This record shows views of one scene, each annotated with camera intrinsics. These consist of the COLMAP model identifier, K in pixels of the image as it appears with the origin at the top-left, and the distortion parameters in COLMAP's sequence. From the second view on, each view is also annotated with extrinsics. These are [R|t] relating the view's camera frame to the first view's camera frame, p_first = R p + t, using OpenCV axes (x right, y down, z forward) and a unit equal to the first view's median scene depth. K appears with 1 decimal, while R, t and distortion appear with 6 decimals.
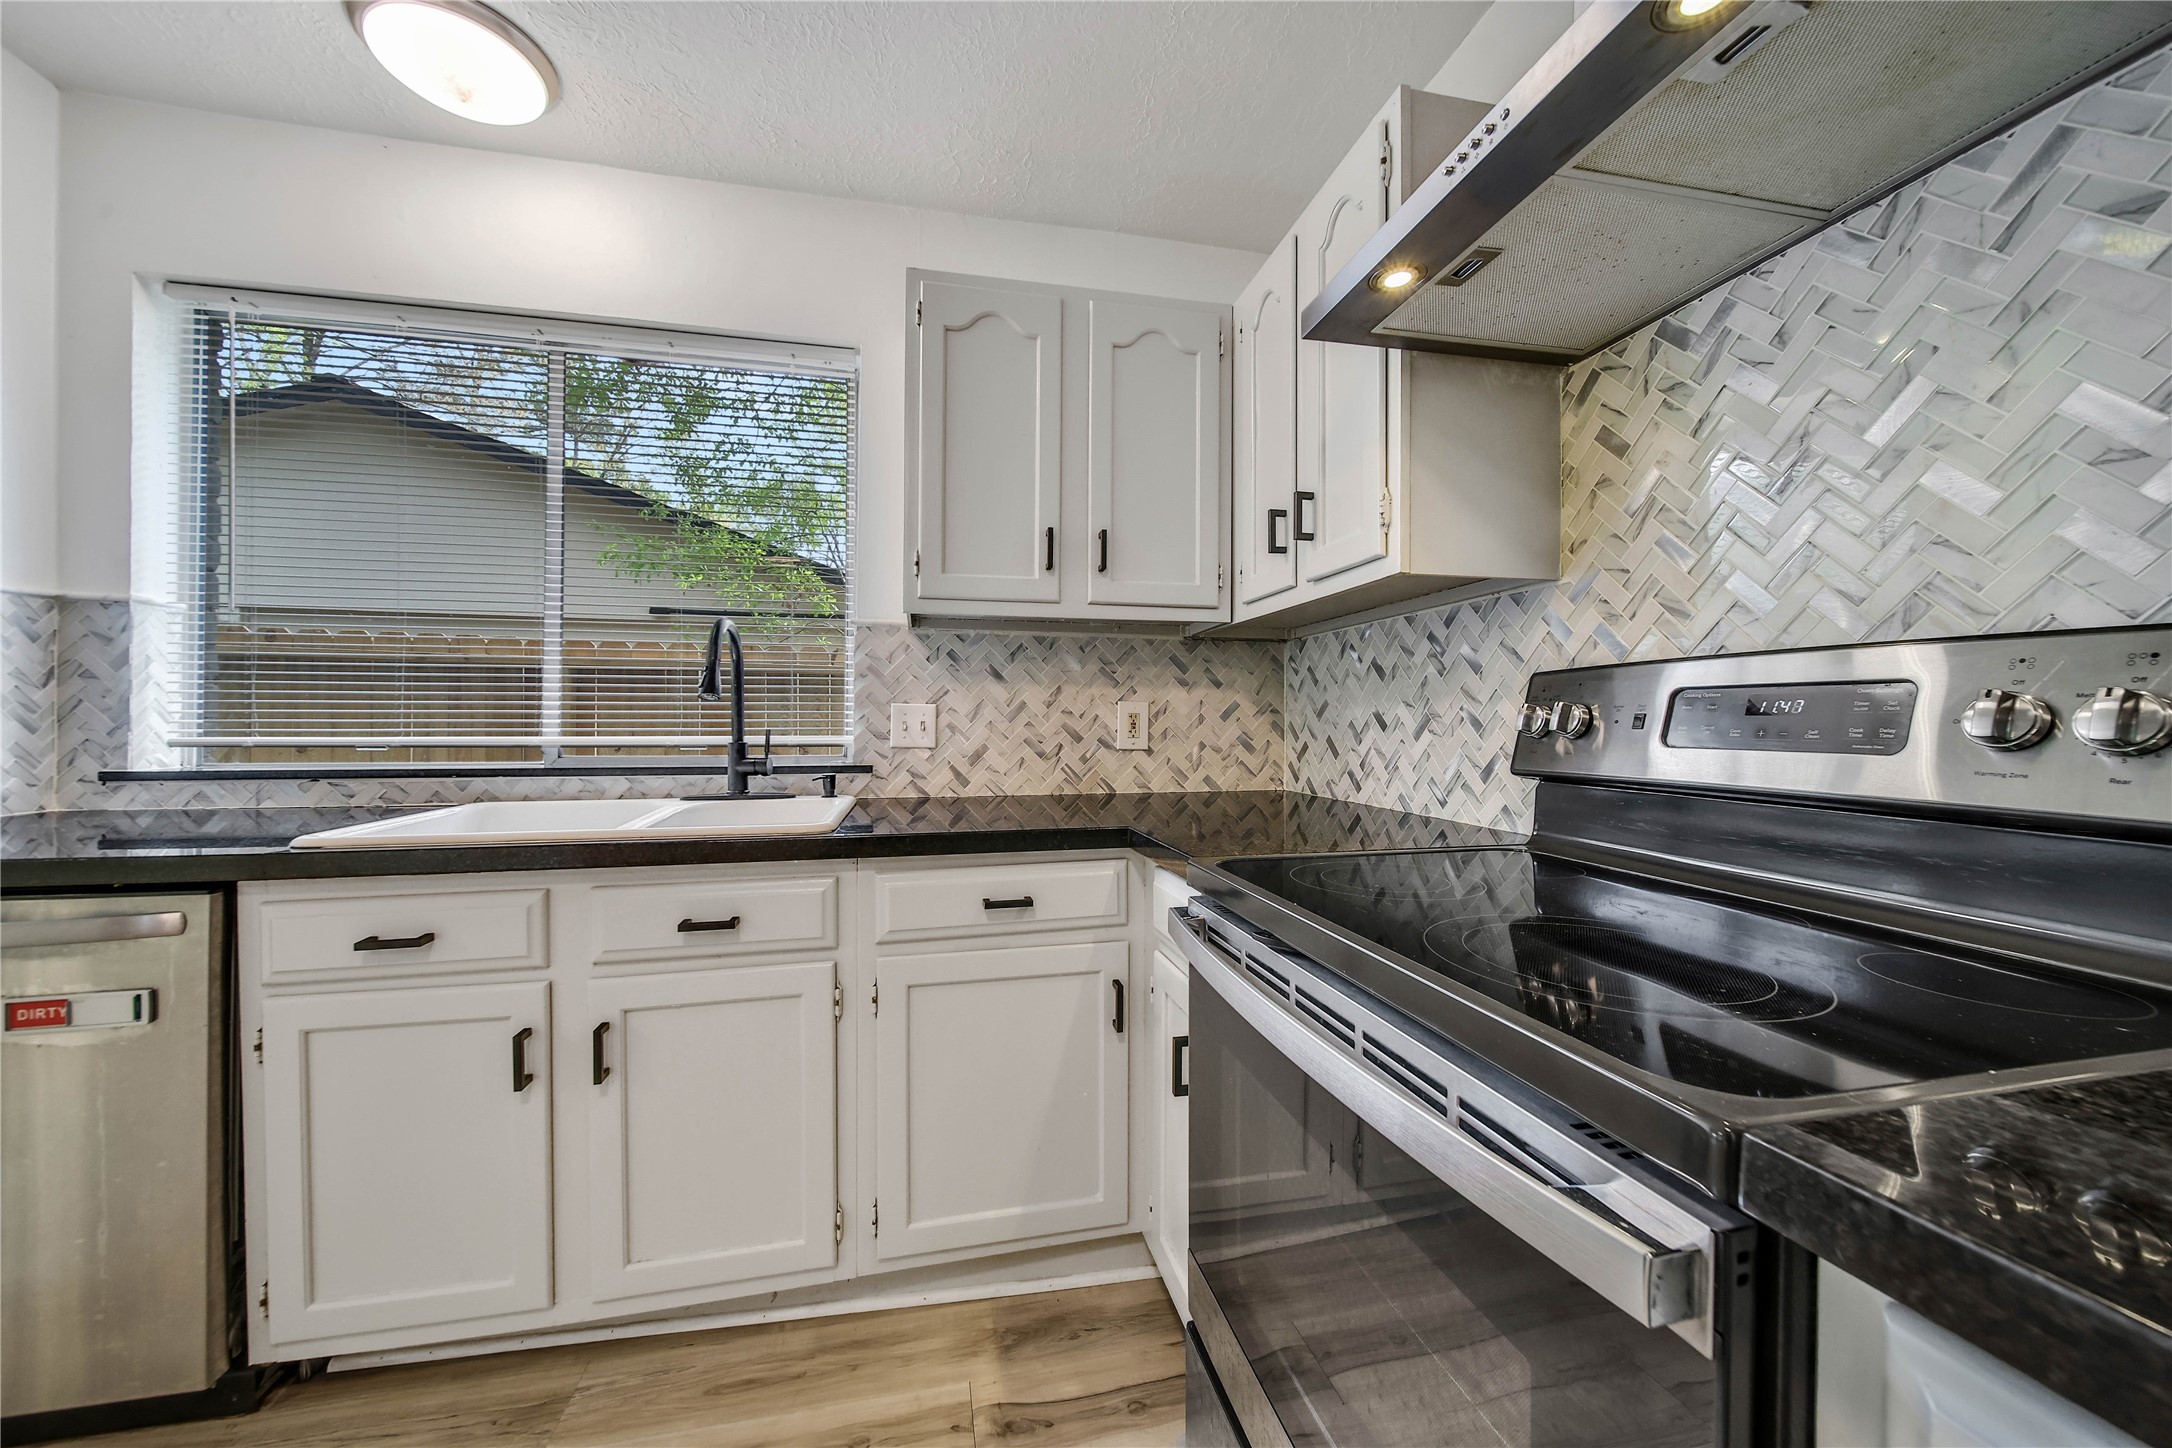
lens RADIAL K [[779.8, 0, 1077.8], [0, 779.8, 728.5], [0, 0, 1]] dist [-0.001857, -0.000298]
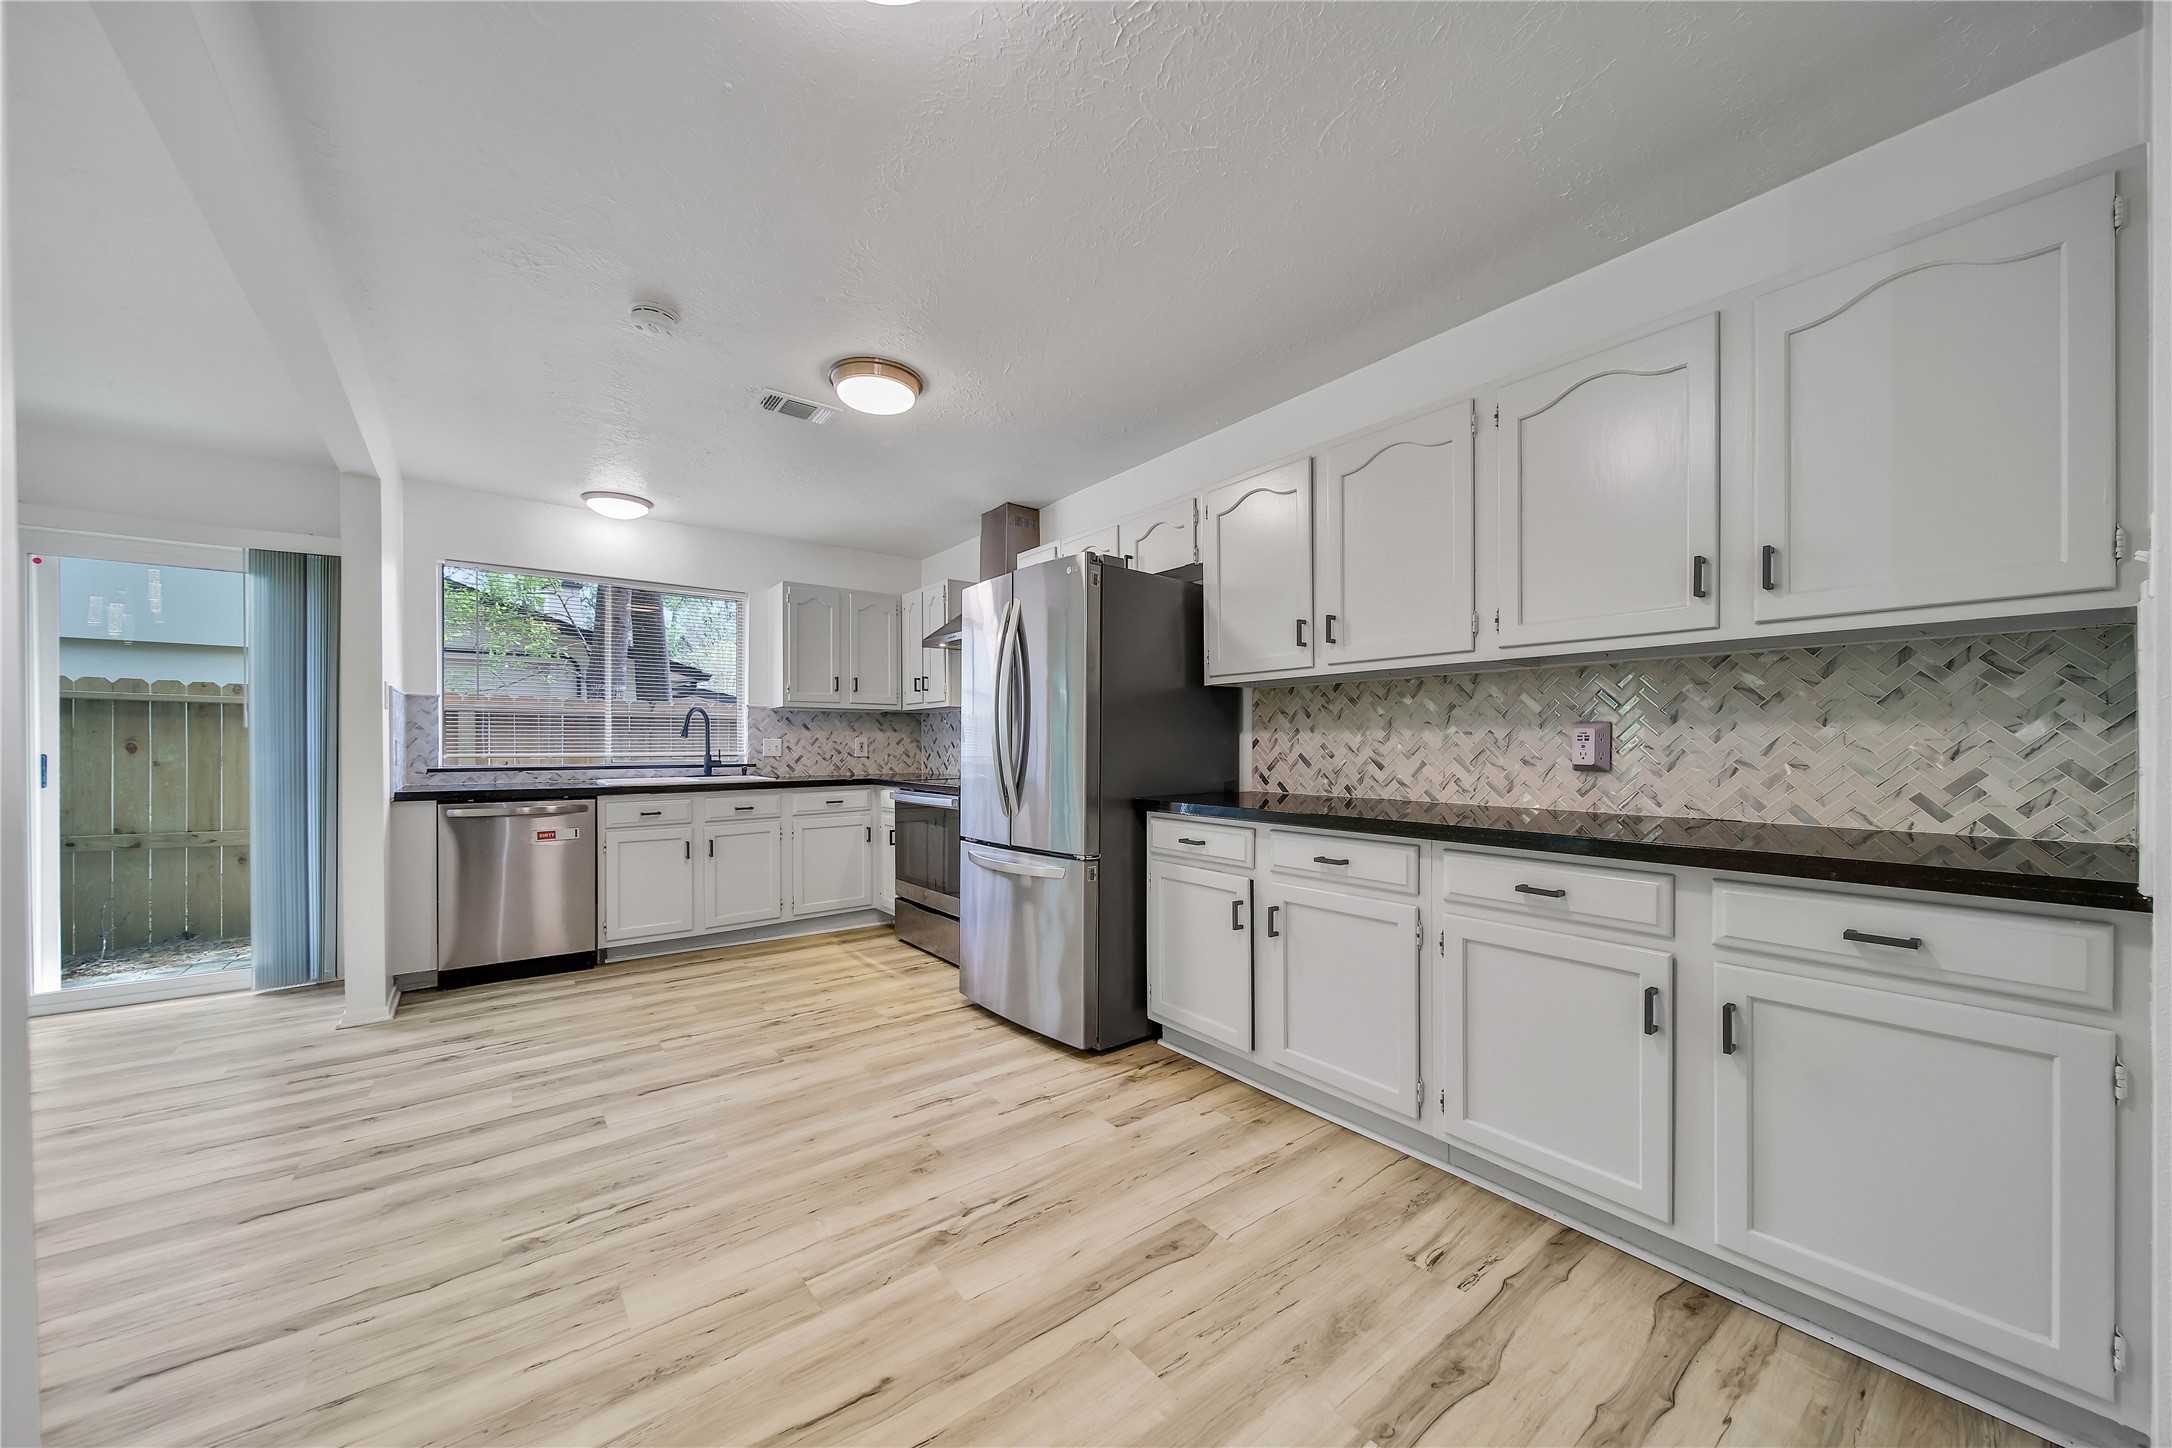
lens RADIAL K [[779.8, 0, 1076.4], [0, 779.8, 742.1], [0, 0, 1]] dist [-0.001857, -0.000298]
pose [[0.907079, -0.002280, 0.420954, -0.423204], [0.006296, 0.999947, -0.008150, 0.005501], [-0.420913, 0.010043, 0.907045, -1.851278]]
